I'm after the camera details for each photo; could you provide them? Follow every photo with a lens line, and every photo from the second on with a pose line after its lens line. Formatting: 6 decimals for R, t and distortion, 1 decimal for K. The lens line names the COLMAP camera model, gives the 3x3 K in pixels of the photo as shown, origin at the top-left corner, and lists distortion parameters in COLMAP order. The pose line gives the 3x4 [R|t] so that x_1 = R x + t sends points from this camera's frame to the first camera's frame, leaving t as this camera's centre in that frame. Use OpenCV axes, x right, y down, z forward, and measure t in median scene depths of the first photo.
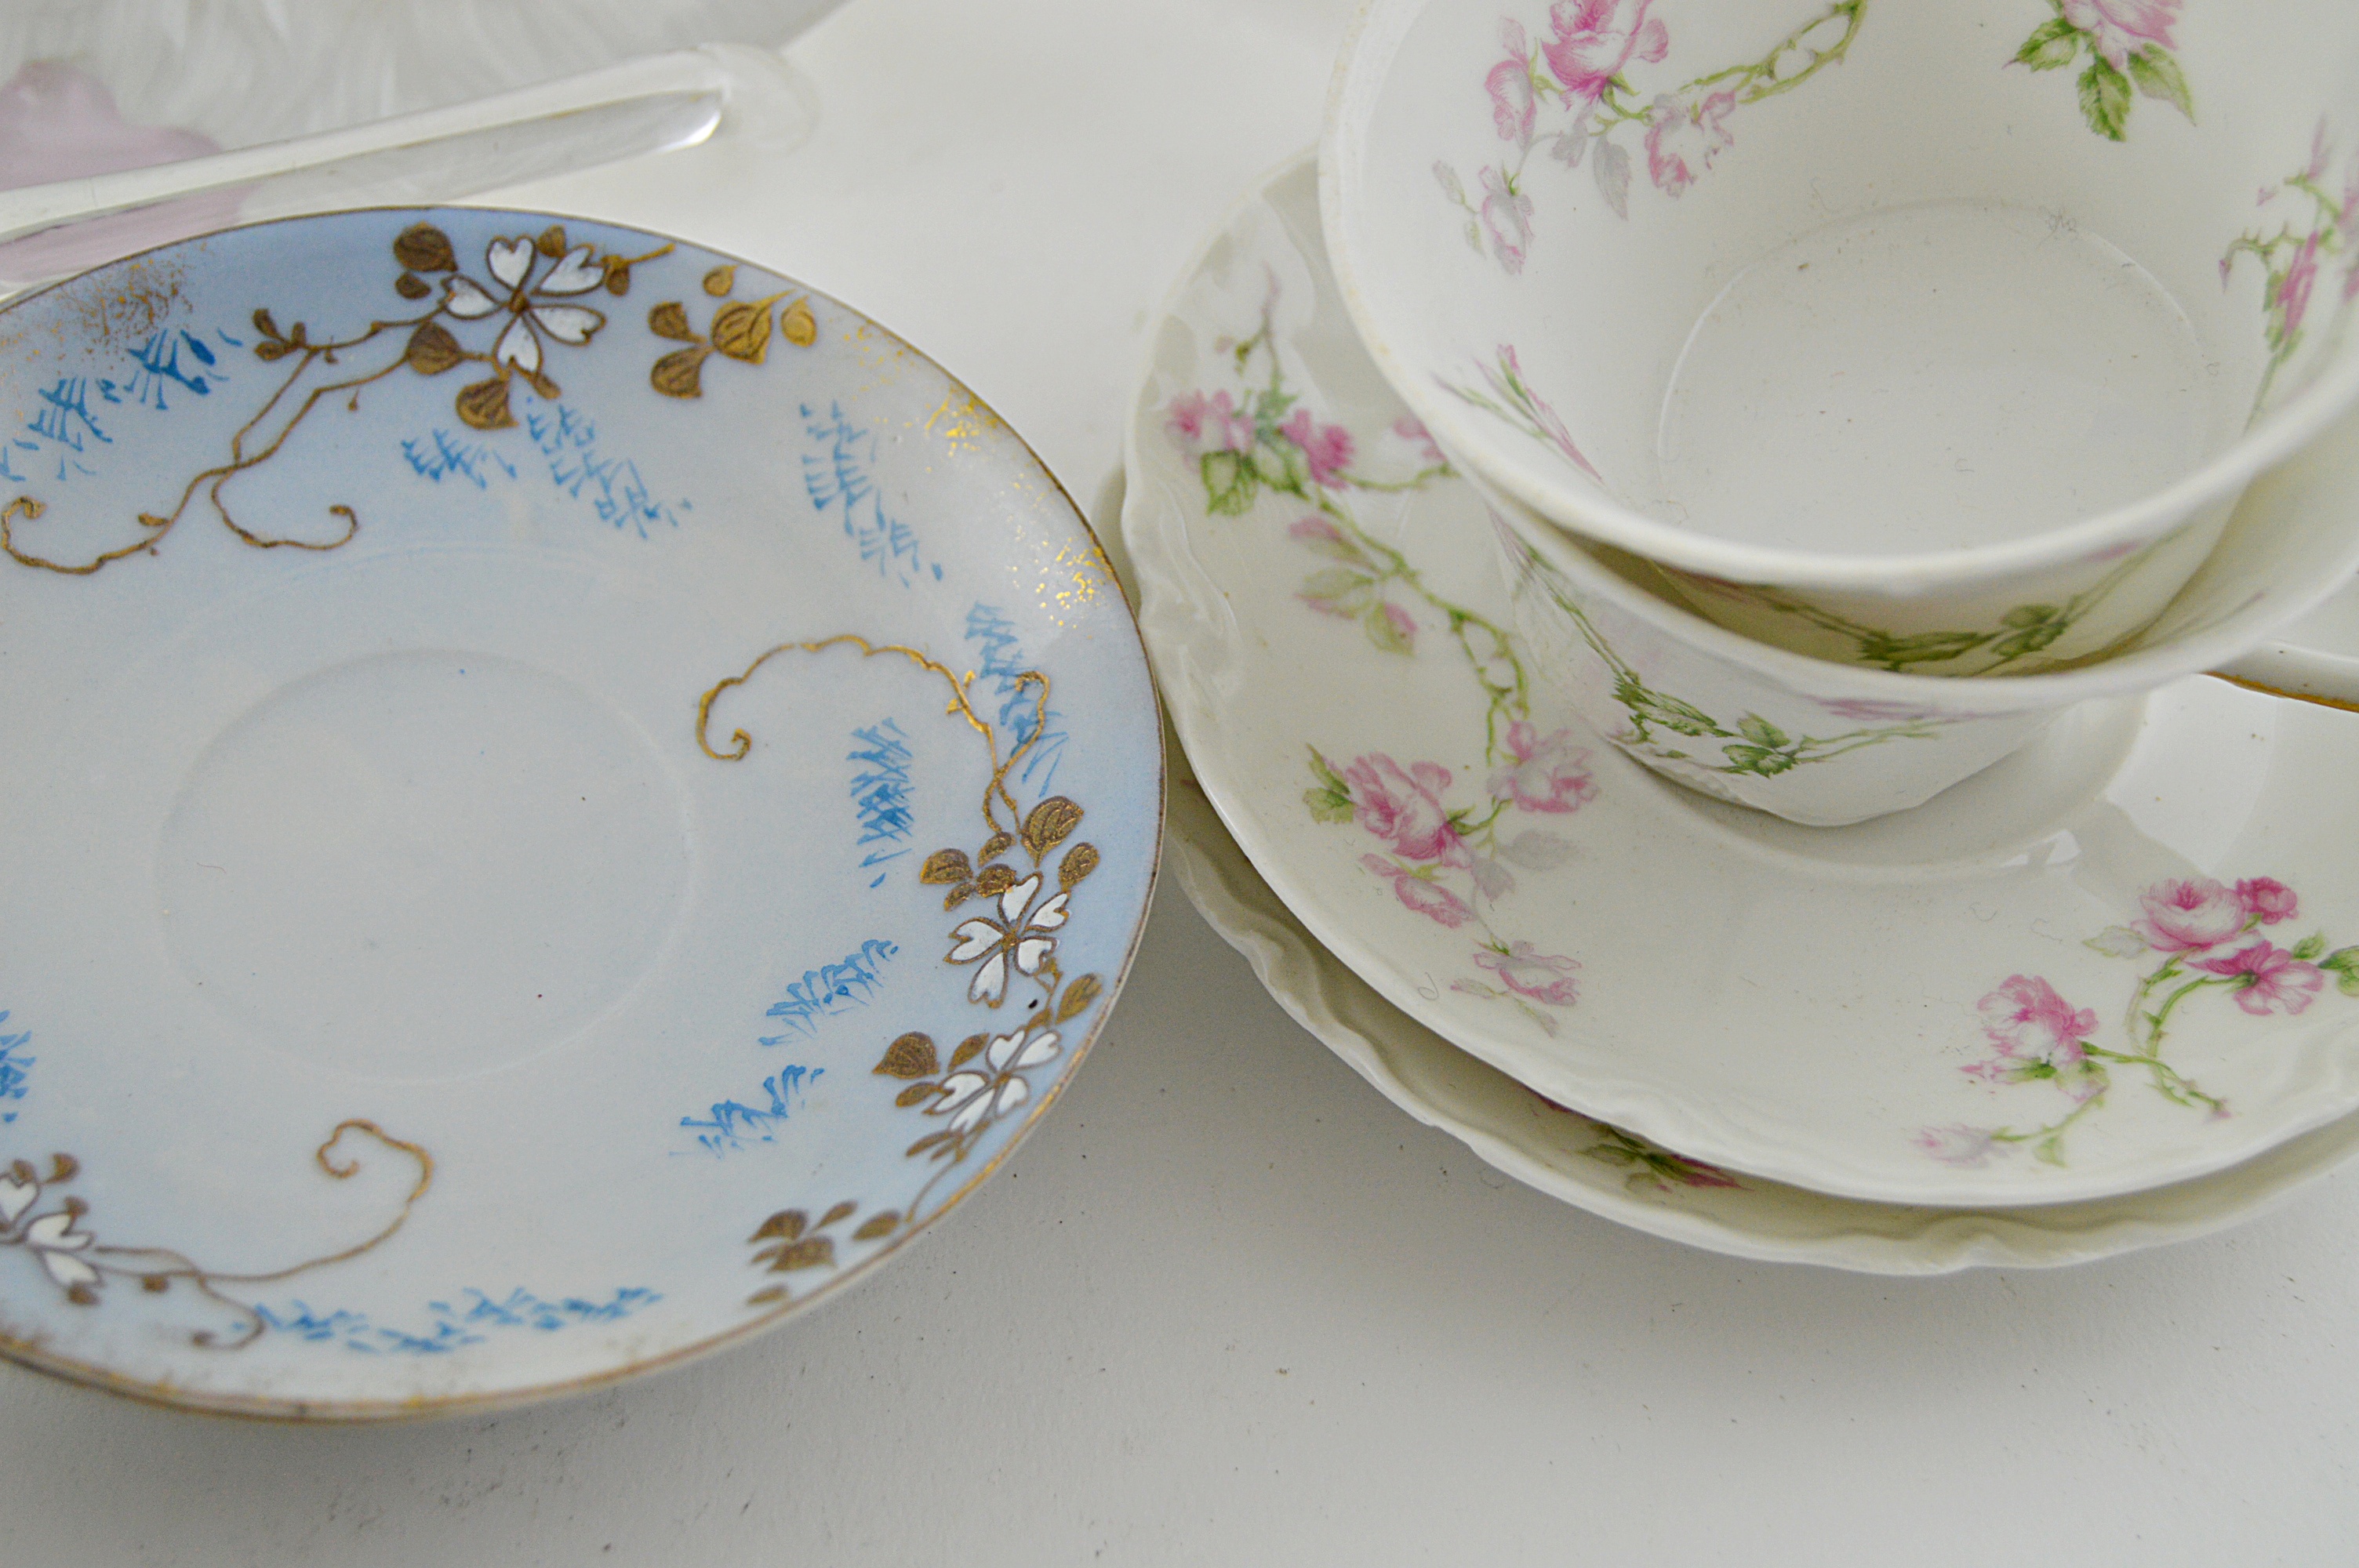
lens RADIAL K [[4641.1, 0, 1179.5], [0, 4641.1, 784.0], [0, 0, 1]] dist [-0.027255, -0.184566]
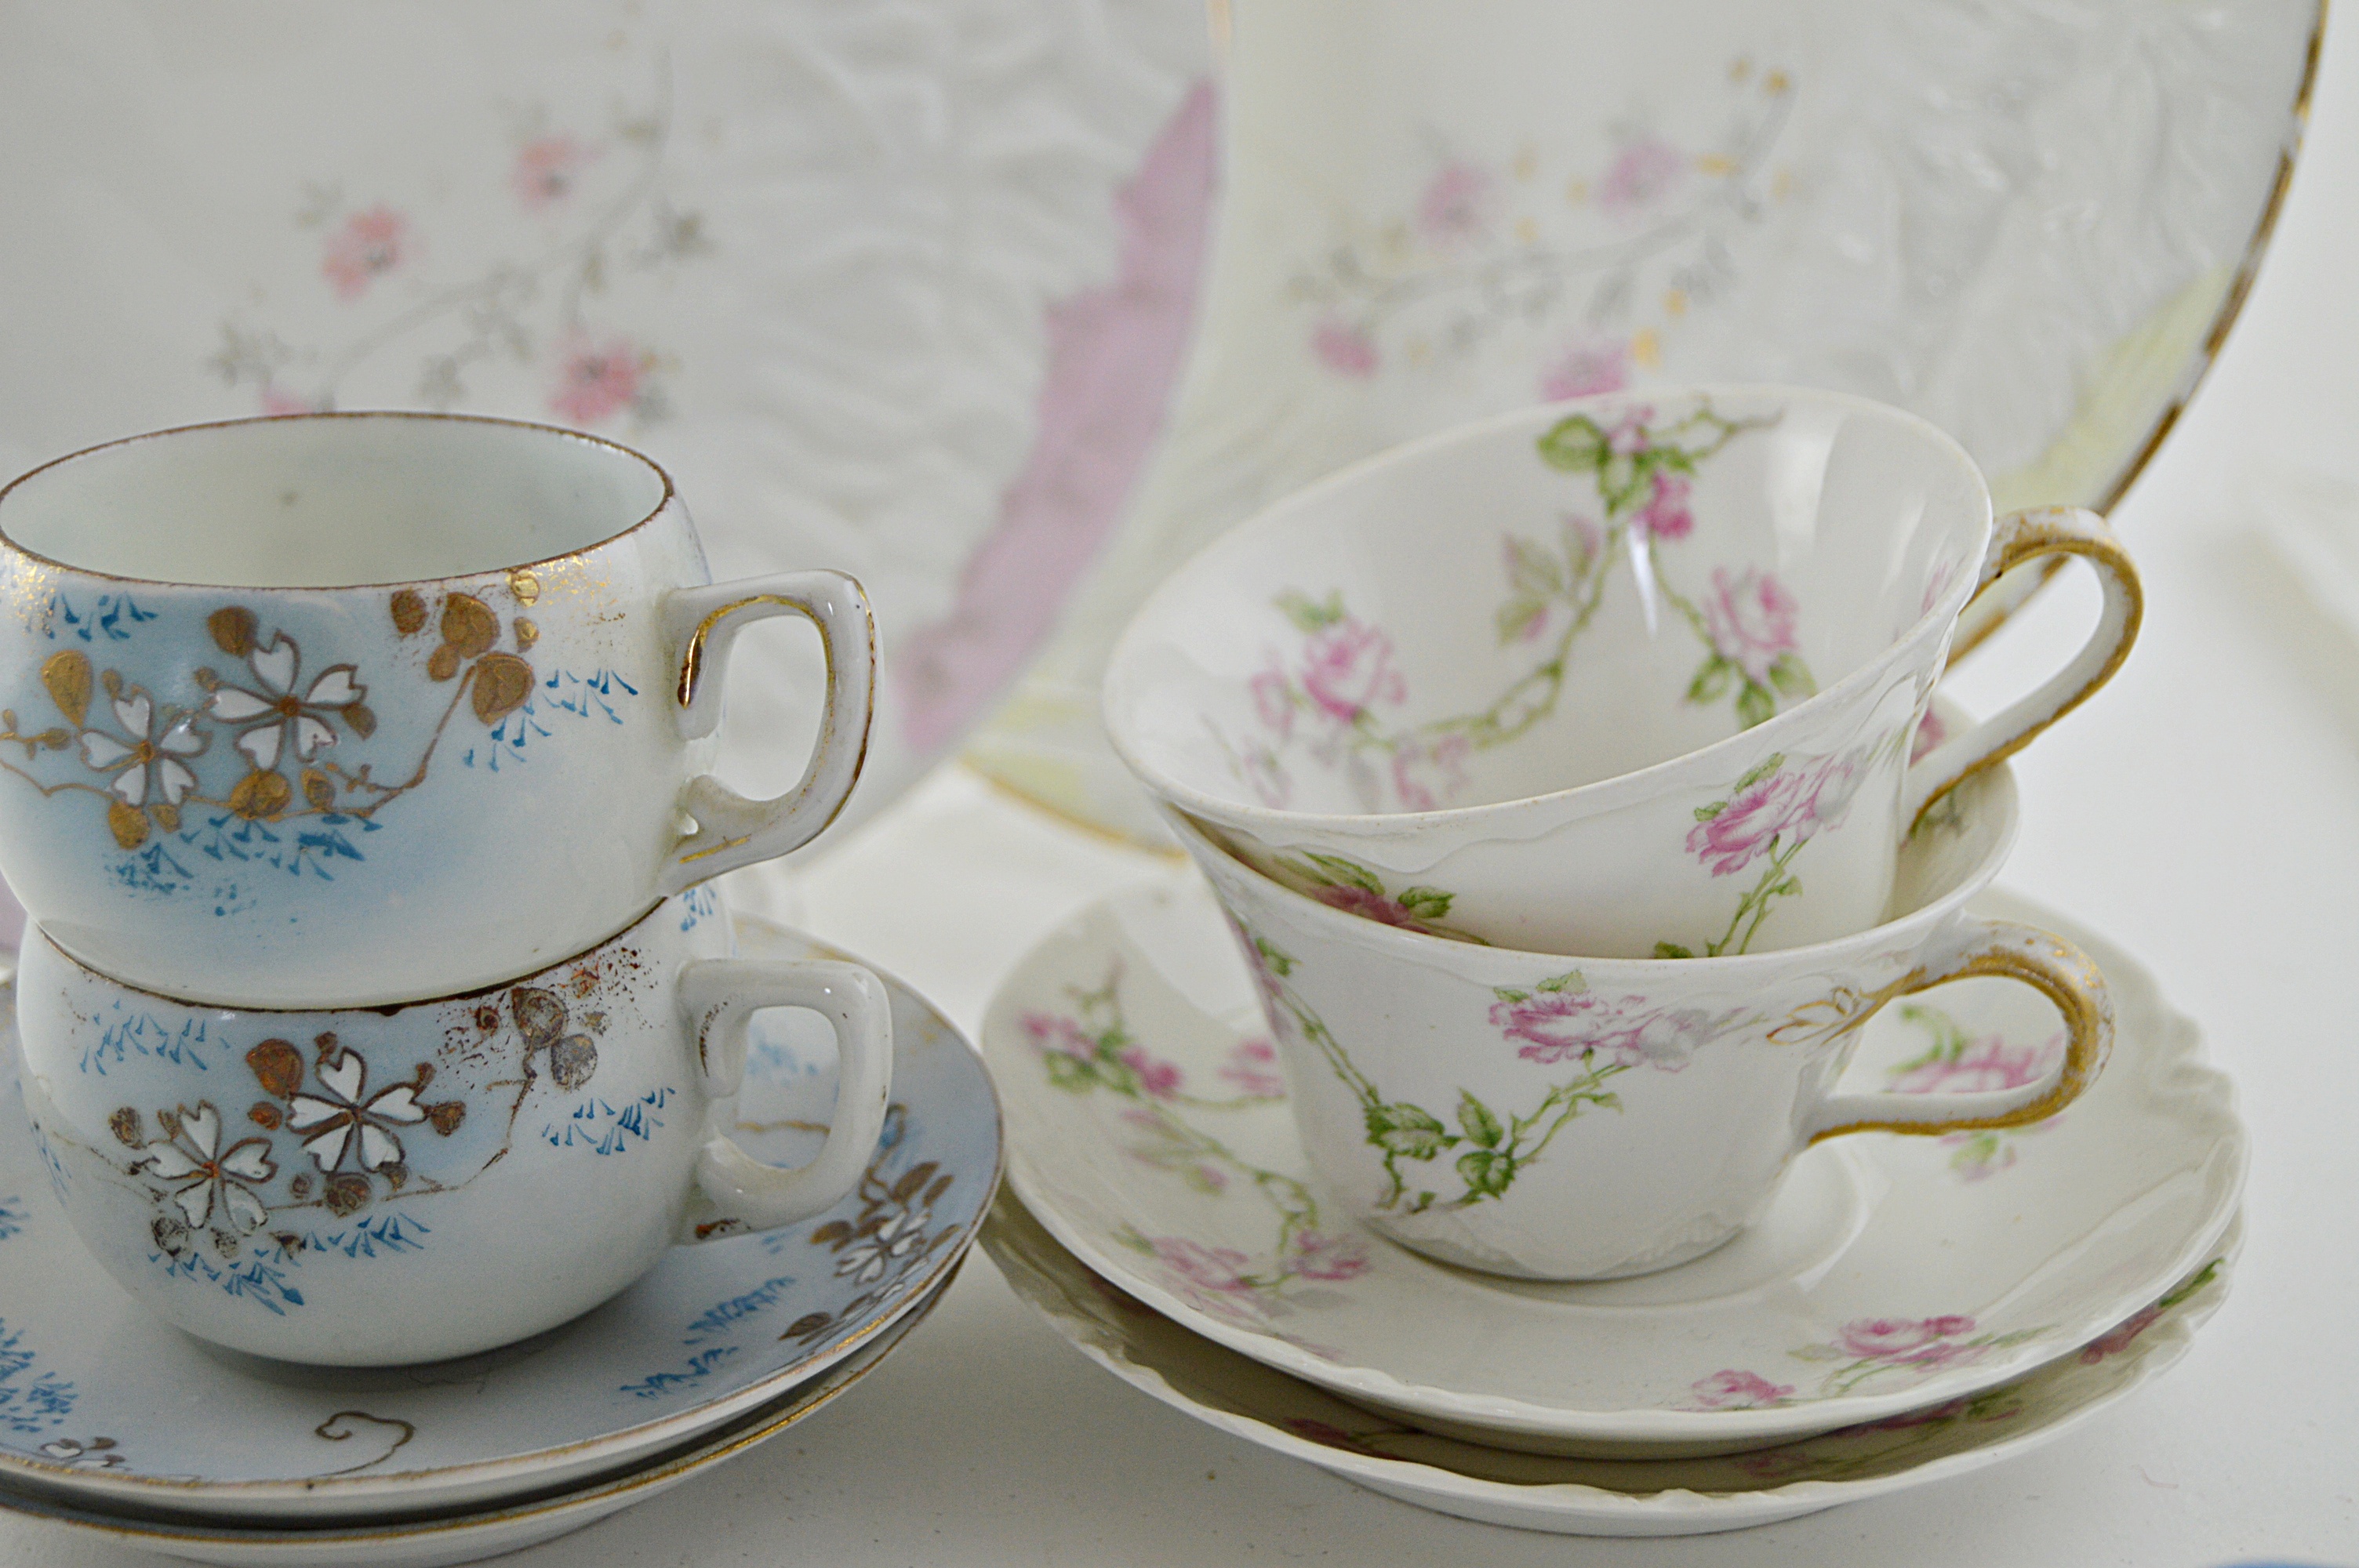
lens RADIAL K [[4641.1, 0, 1179.5], [0, 4641.1, 784.0], [0, 0, 1]] dist [-0.027255, -0.184566]
pose [[0.997585, -0.035215, -0.059874, 0.119252], [0.000294, 0.864092, -0.503334, 0.500129], [0.069461, 0.502101, 0.862015, -0.080794]]
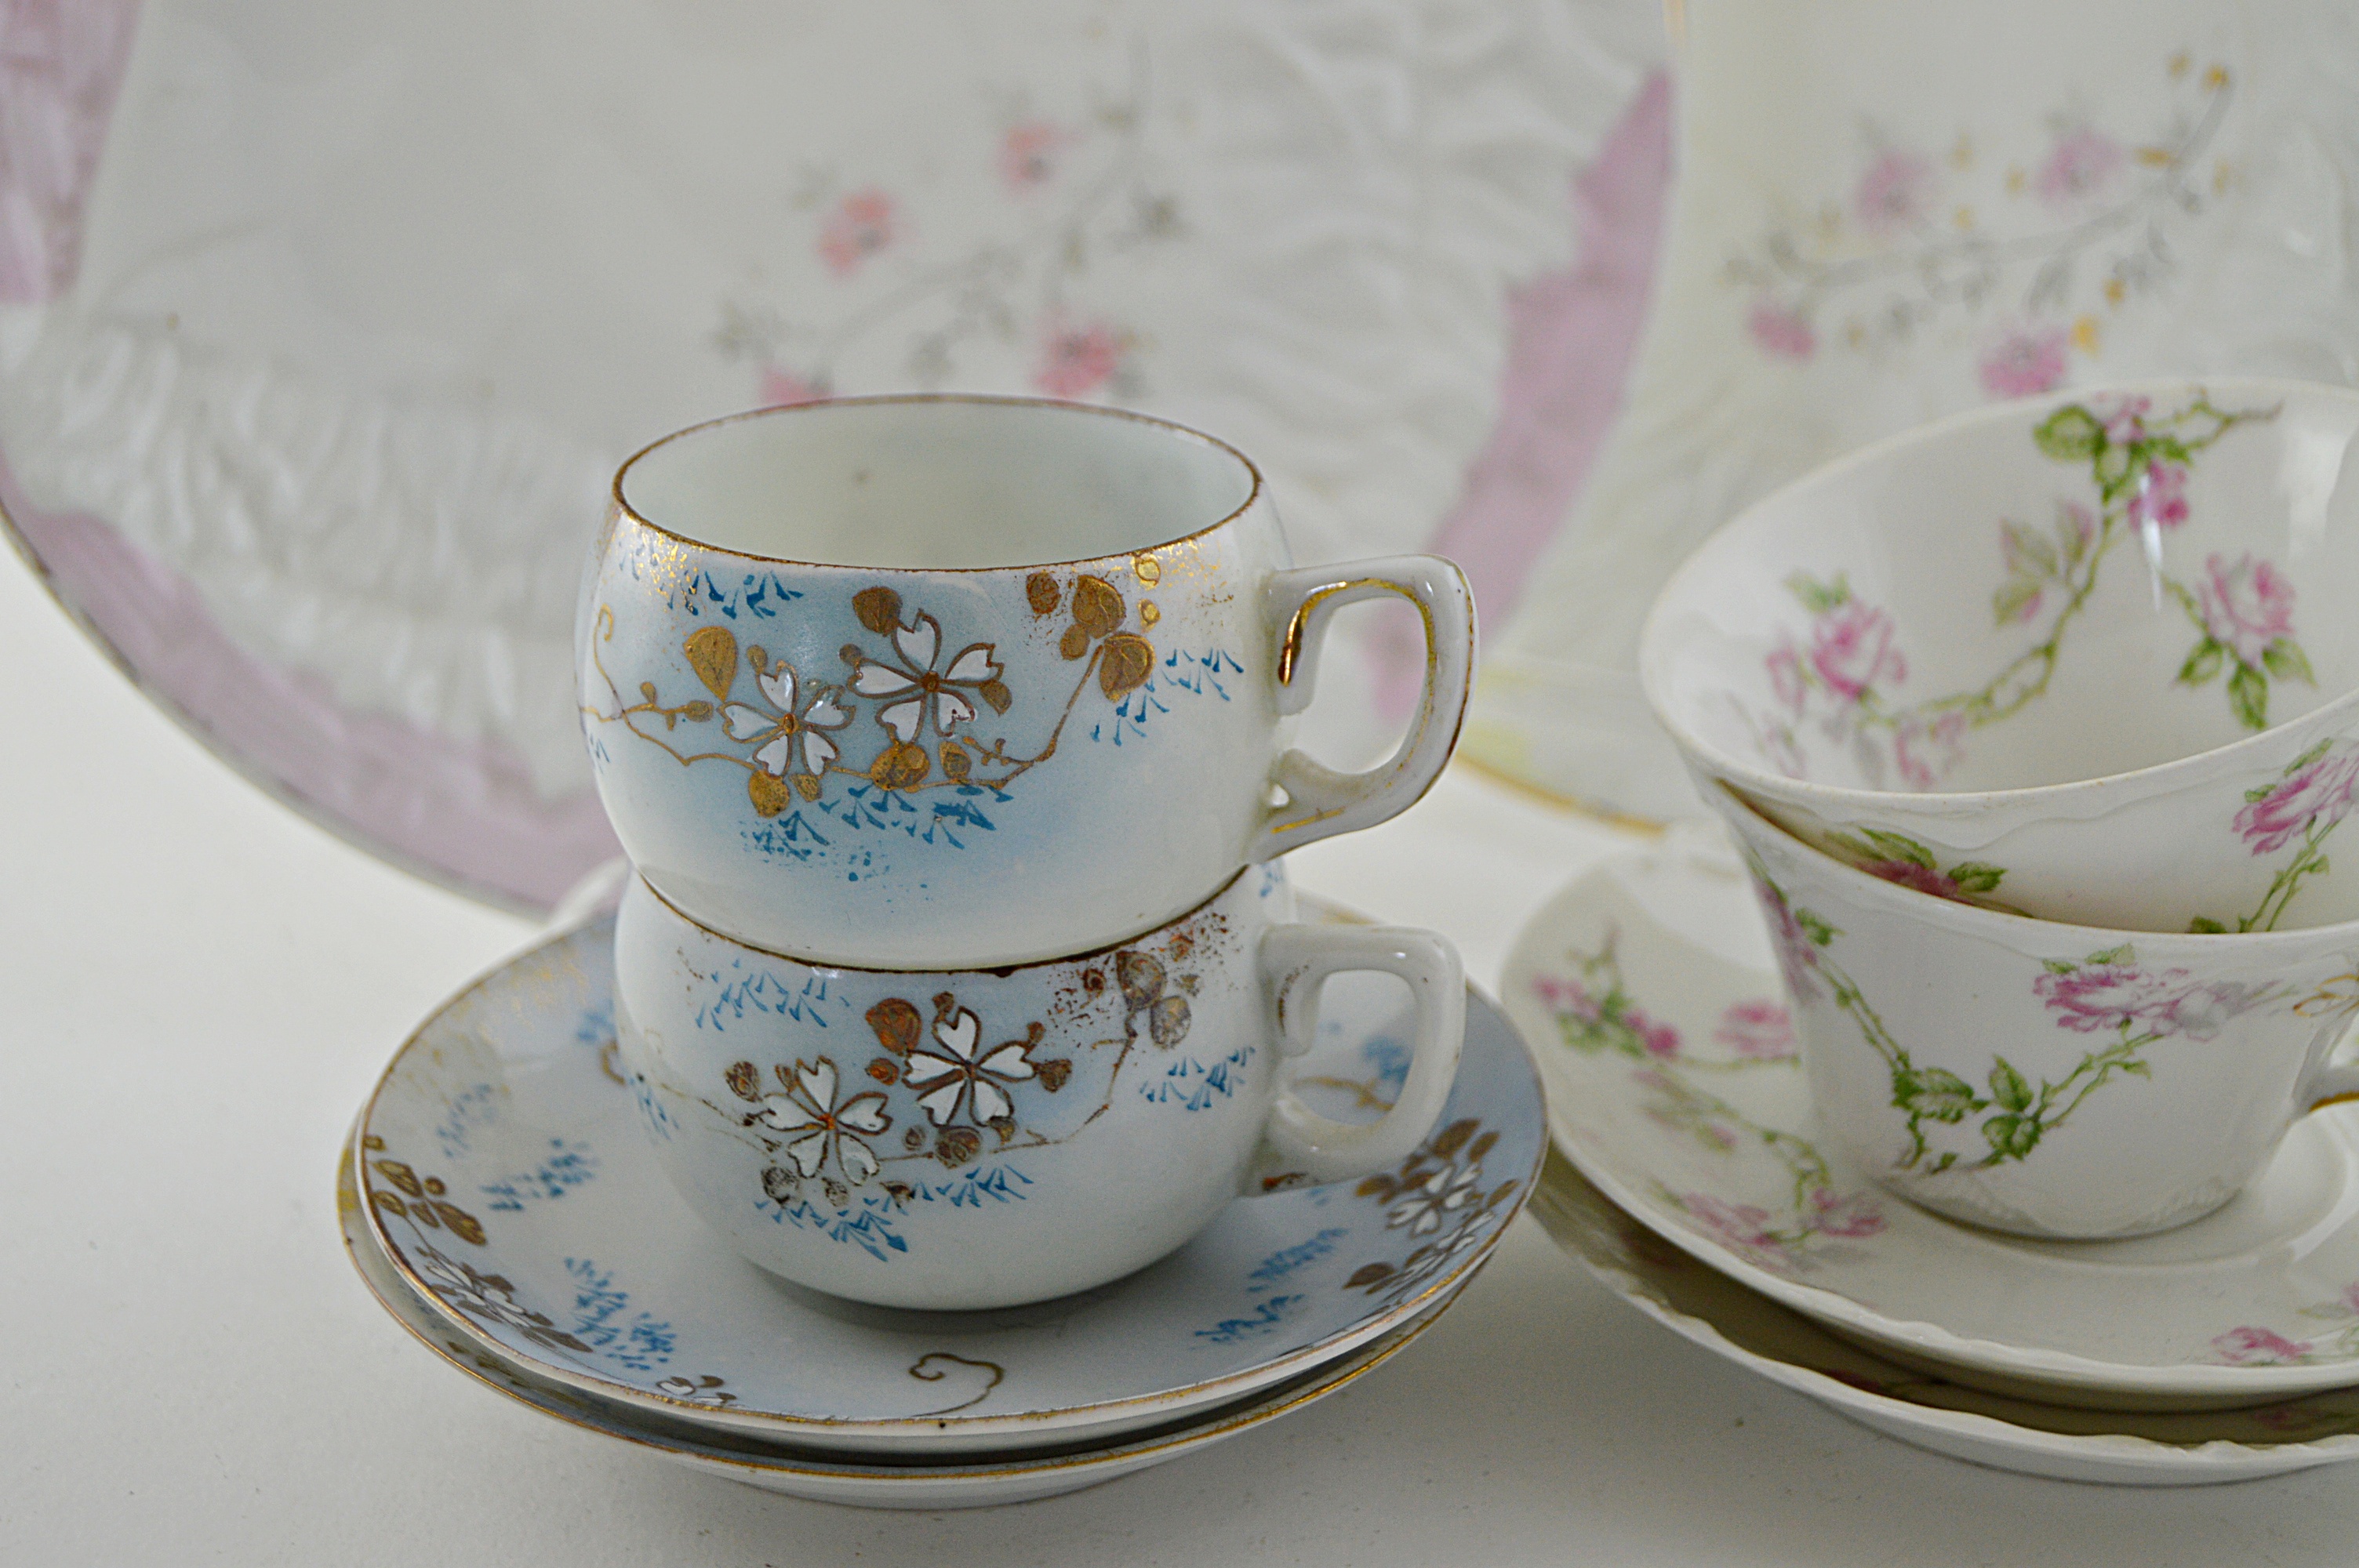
lens RADIAL K [[4641.1, 0, 1179.5], [0, 4641.1, 784.0], [0, 0, 1]] dist [-0.027255, -0.184566]
pose [[0.996653, -0.024909, -0.077859, 0.001789], [-0.016670, 0.870503, -0.491880, 0.518786], [0.080029, 0.491532, 0.867175, -0.137835]]
